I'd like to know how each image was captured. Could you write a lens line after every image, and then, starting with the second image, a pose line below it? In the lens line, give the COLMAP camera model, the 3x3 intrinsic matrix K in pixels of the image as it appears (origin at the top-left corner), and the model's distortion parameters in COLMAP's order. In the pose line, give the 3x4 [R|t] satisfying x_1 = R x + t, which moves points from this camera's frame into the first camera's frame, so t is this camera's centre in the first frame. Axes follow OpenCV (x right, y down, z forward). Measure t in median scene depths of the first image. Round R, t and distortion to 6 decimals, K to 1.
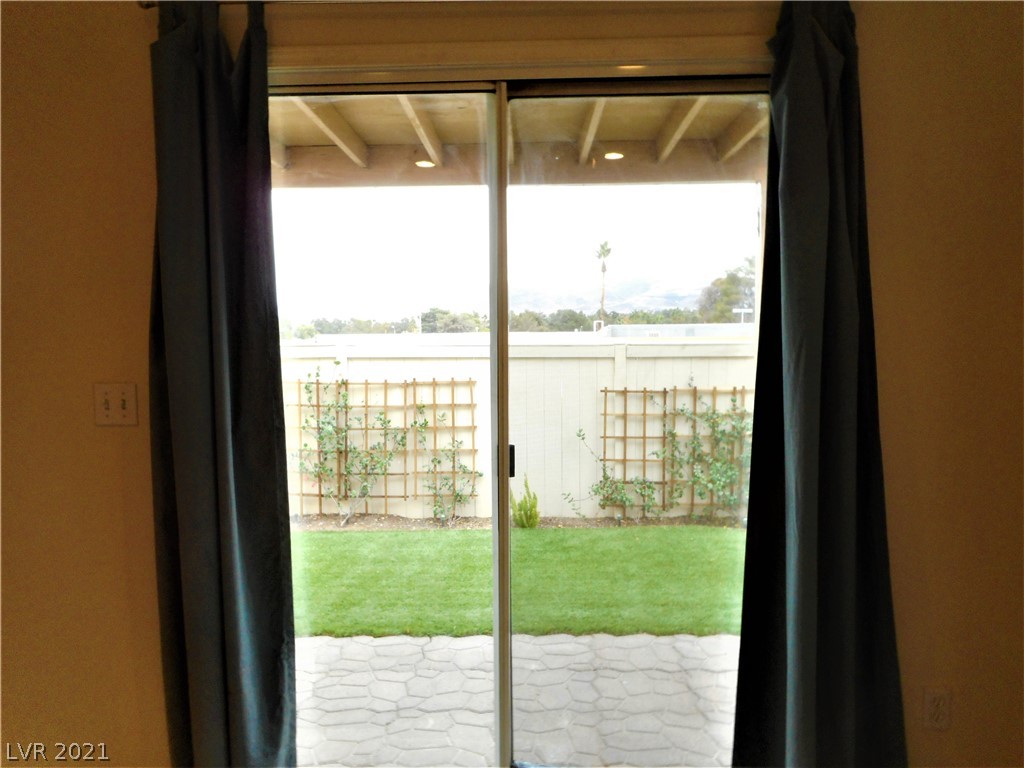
lens RADIAL K [[761.8, 0, 512.0], [0, 761.8, 384.0], [0, 0, 1]] dist [-0.003890, 0.000009]
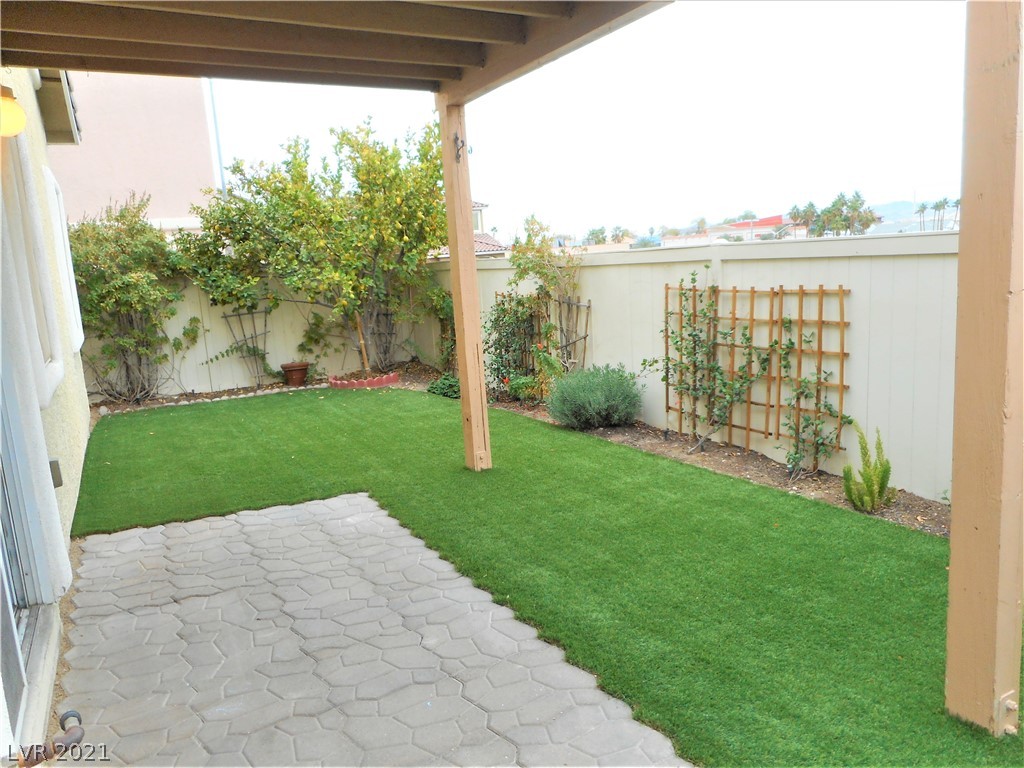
lens RADIAL K [[761.8, 0, 512.0], [0, 761.8, 384.0], [0, 0, 1]] dist [-0.003890, 0.000009]
pose [[0.497389, 0.120677, -0.859093, 0.413917], [-0.003660, 0.990561, 0.137026, -0.013240], [0.867520, -0.065011, 0.493136, 0.372742]]
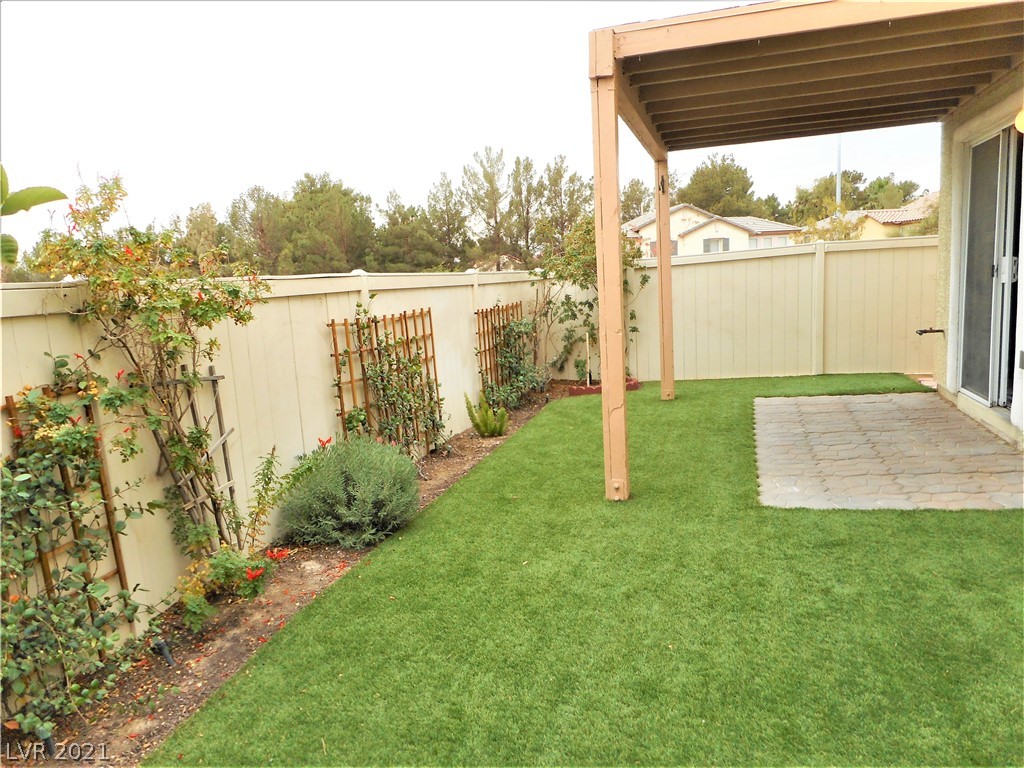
lens RADIAL K [[761.8, 0, 512.0], [0, 761.8, 384.0], [0, 0, 1]] dist [-0.003890, 0.000009]
pose [[0.254042, -0.139282, 0.957112, -0.990402], [0.123437, 0.986154, 0.110744, -0.006600], [-0.959284, 0.090010, 0.267717, 0.636168]]
